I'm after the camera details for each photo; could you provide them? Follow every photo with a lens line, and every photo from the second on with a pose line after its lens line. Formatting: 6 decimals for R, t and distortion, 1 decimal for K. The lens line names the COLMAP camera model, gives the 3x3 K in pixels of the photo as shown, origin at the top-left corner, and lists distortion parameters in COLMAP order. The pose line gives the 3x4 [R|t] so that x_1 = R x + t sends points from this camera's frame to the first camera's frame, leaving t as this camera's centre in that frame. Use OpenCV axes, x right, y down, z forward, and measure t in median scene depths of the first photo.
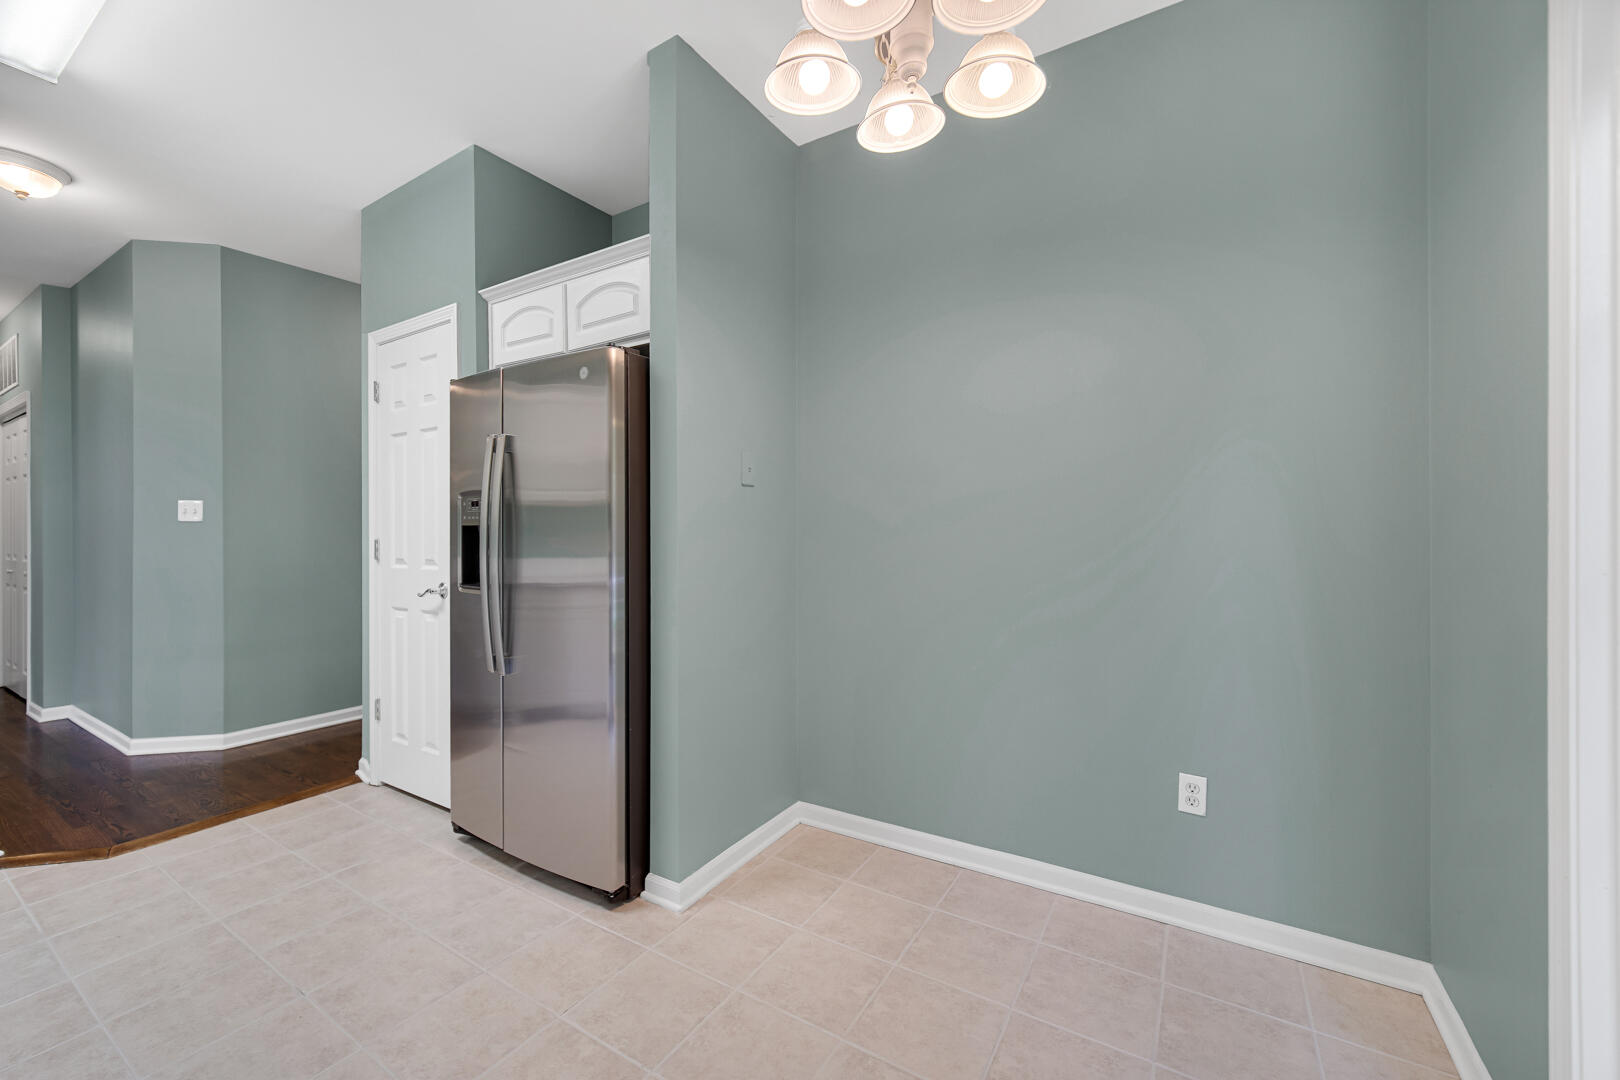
lens RADIAL K [[645.6, 0, 802.3], [0, 645.6, 524.5], [0, 0, 1]] dist [-0.001801, 0.000135]
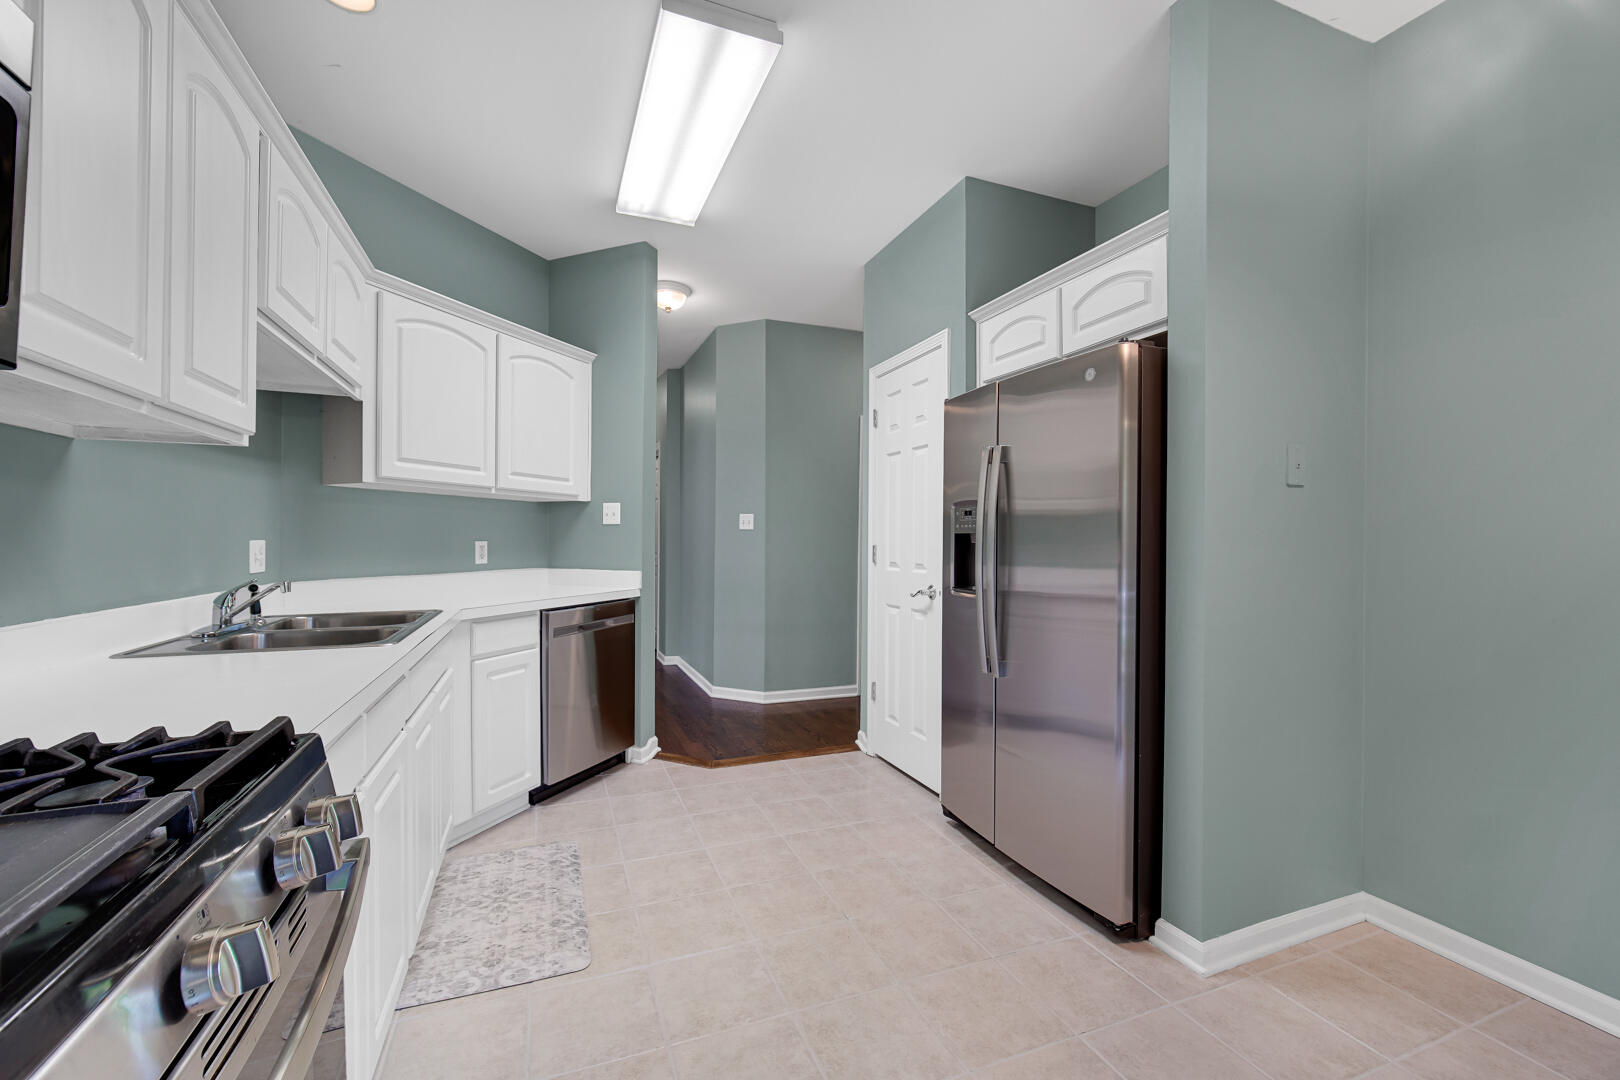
lens RADIAL K [[645.6, 0, 797.8], [0, 645.6, 539.3], [0, 0, 1]] dist [-0.001801, 0.000135]
pose [[0.804308, 0.009506, -0.594137, -0.101747], [-0.004696, 0.999942, 0.009641, 0.001574], [0.594194, -0.004964, 0.804306, -0.025063]]
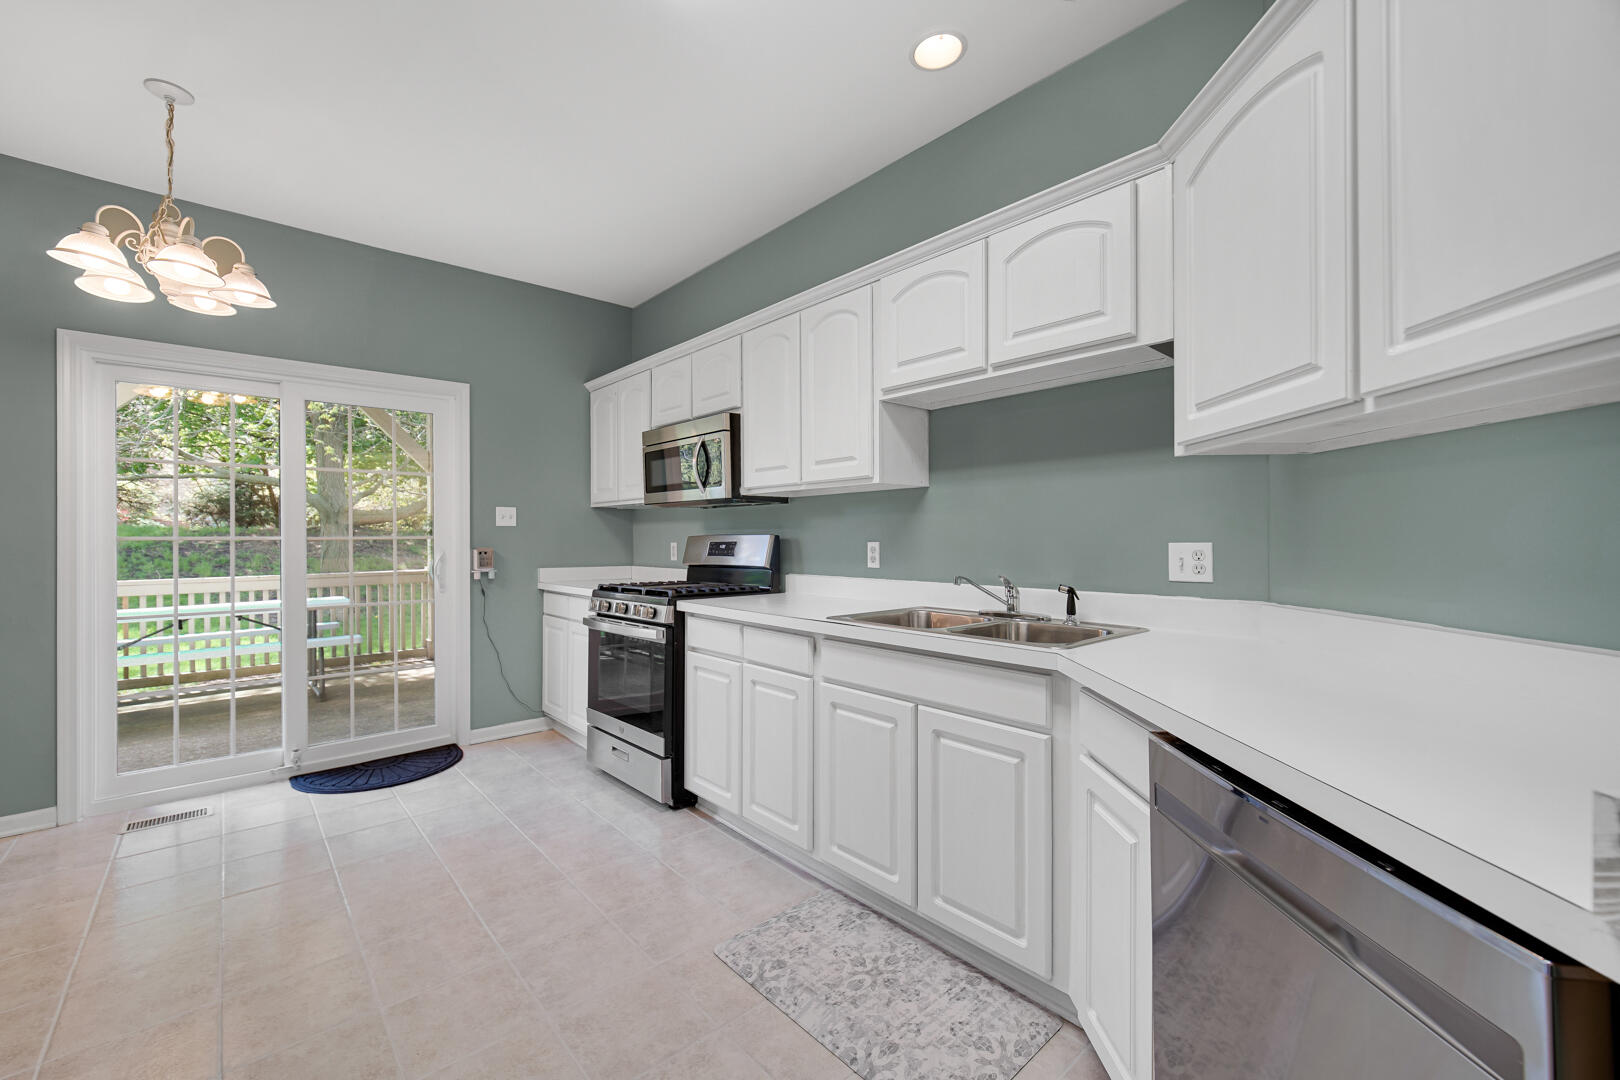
lens RADIAL K [[645.6, 0, 787.5], [0, 645.6, 538.4], [0, 0, 1]] dist [-0.001801, 0.000135]
pose [[-0.958205, 0.008436, 0.285958, -1.215118], [0.005754, 0.999931, -0.010217, 0.017491], [-0.286024, -0.008145, -0.958188, 1.361990]]
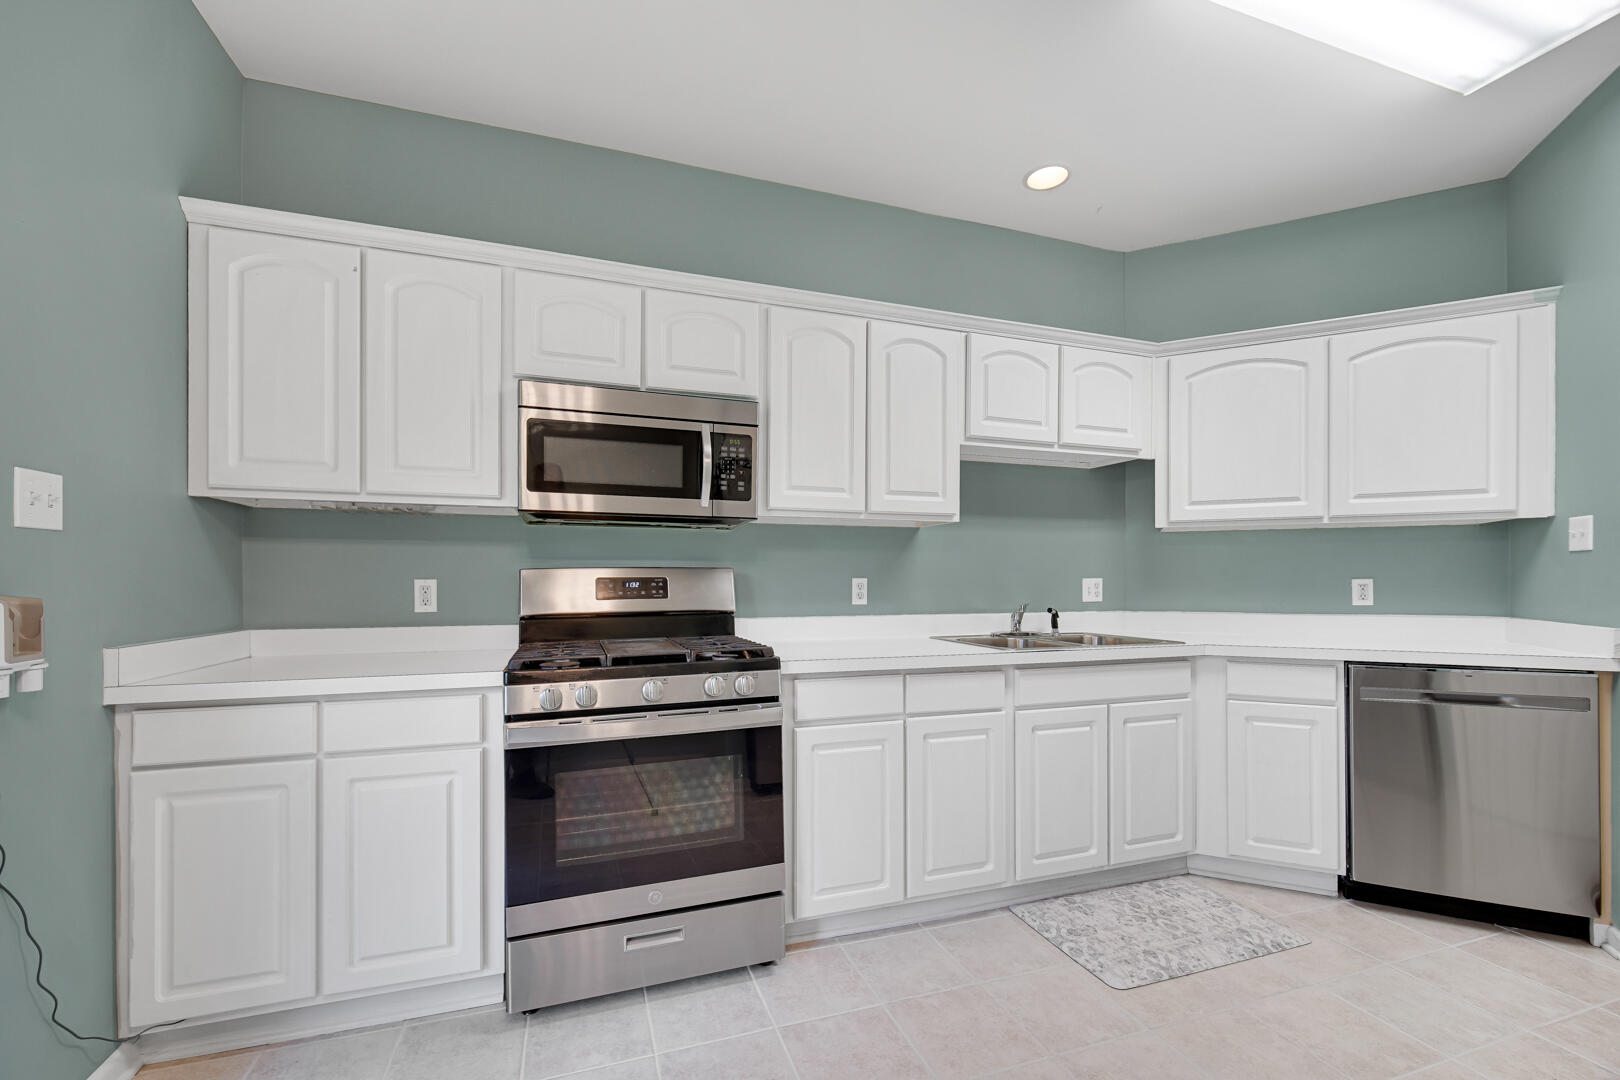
lens RADIAL K [[657.0, 0, 781.5], [0, 657.0, 581.5], [0, 0, 1]] dist [-0.001022, 0.000315]
pose [[-0.641708, 0.007393, -0.766914, 0.154284], [0.011144, 0.999938, 0.000315, 0.016496], [0.766868, -0.008345, -0.641750, 0.742729]]
